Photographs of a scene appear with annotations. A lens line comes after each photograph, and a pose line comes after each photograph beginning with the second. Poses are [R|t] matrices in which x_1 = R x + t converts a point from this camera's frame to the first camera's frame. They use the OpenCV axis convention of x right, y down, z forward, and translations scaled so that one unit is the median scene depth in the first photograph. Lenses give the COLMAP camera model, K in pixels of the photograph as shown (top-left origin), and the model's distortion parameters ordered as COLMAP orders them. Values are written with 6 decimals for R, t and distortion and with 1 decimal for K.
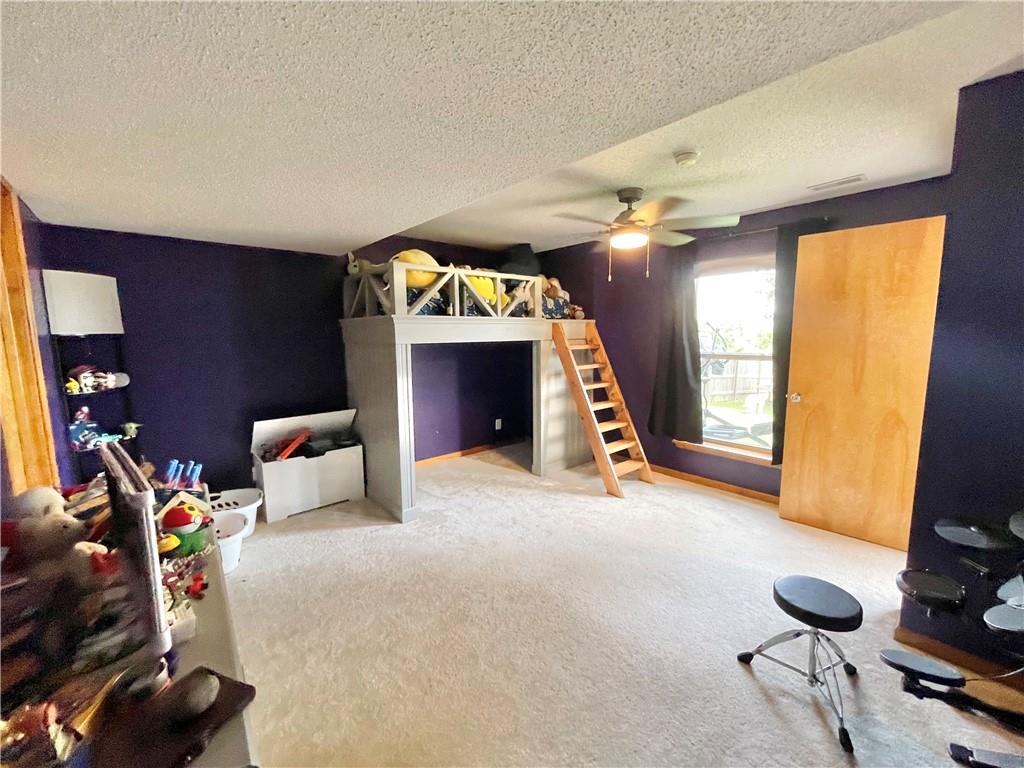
lens RADIAL K [[413.8, 0, 514.5], [0, 413.8, 383.9], [0, 0, 1]] dist [-0.002401, -0.000403]
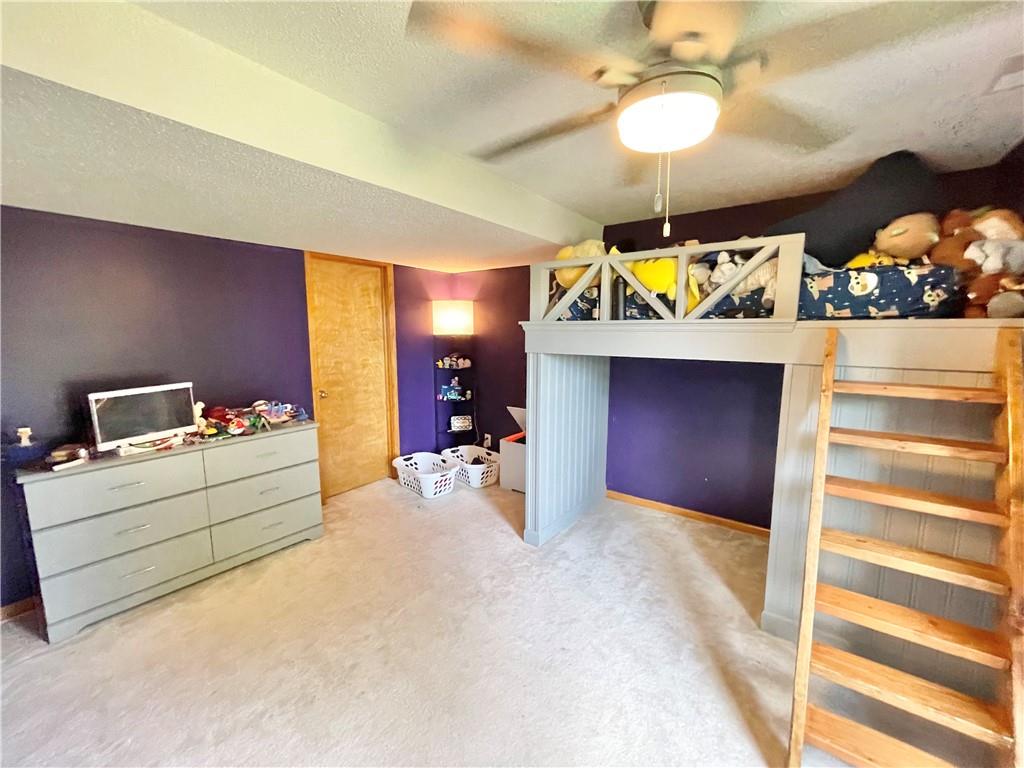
lens RADIAL K [[413.8, 0, 514.5], [0, 413.8, 383.9], [0, 0, 1]] dist [-0.002401, -0.000403]
pose [[0.216593, 0.138735, -0.966354, 0.548671], [-0.127480, 0.985395, 0.112896, -0.113290], [0.967903, 0.098738, 0.231115, 0.677471]]
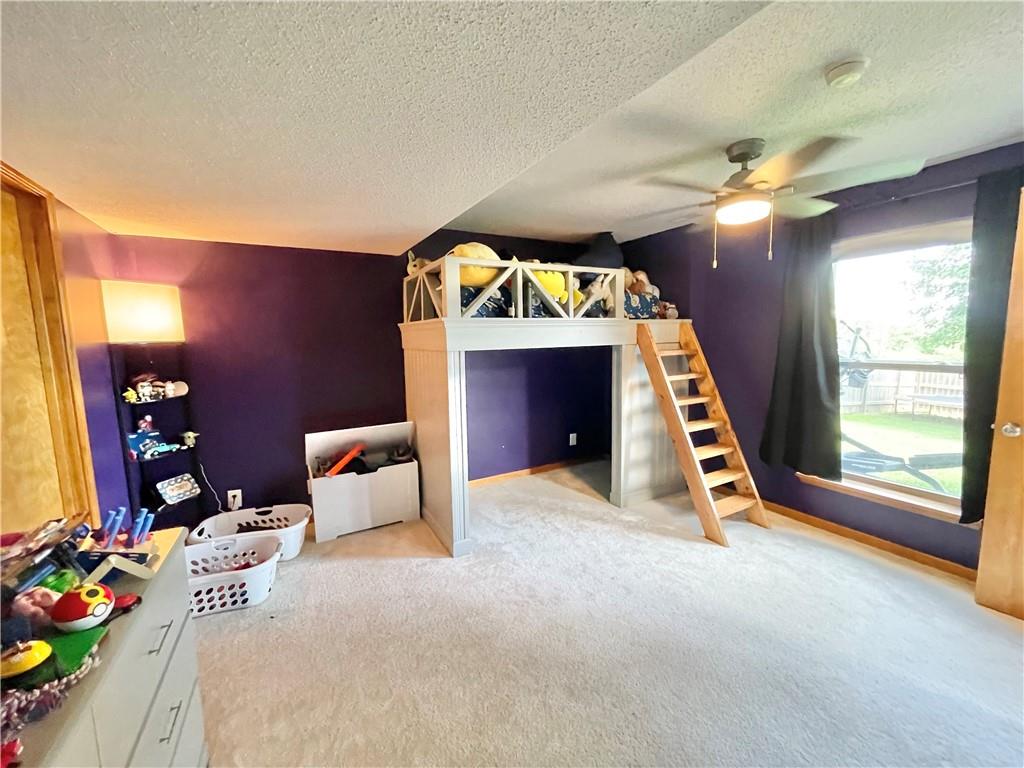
lens RADIAL K [[413.8, 0, 514.5], [0, 413.8, 383.9], [0, 0, 1]] dist [-0.002401, -0.000403]
pose [[0.979096, 0.013242, -0.202965, 0.024432], [-0.014385, 0.999888, -0.004160, -0.023668], [0.202887, 0.006993, 0.979177, 0.161532]]
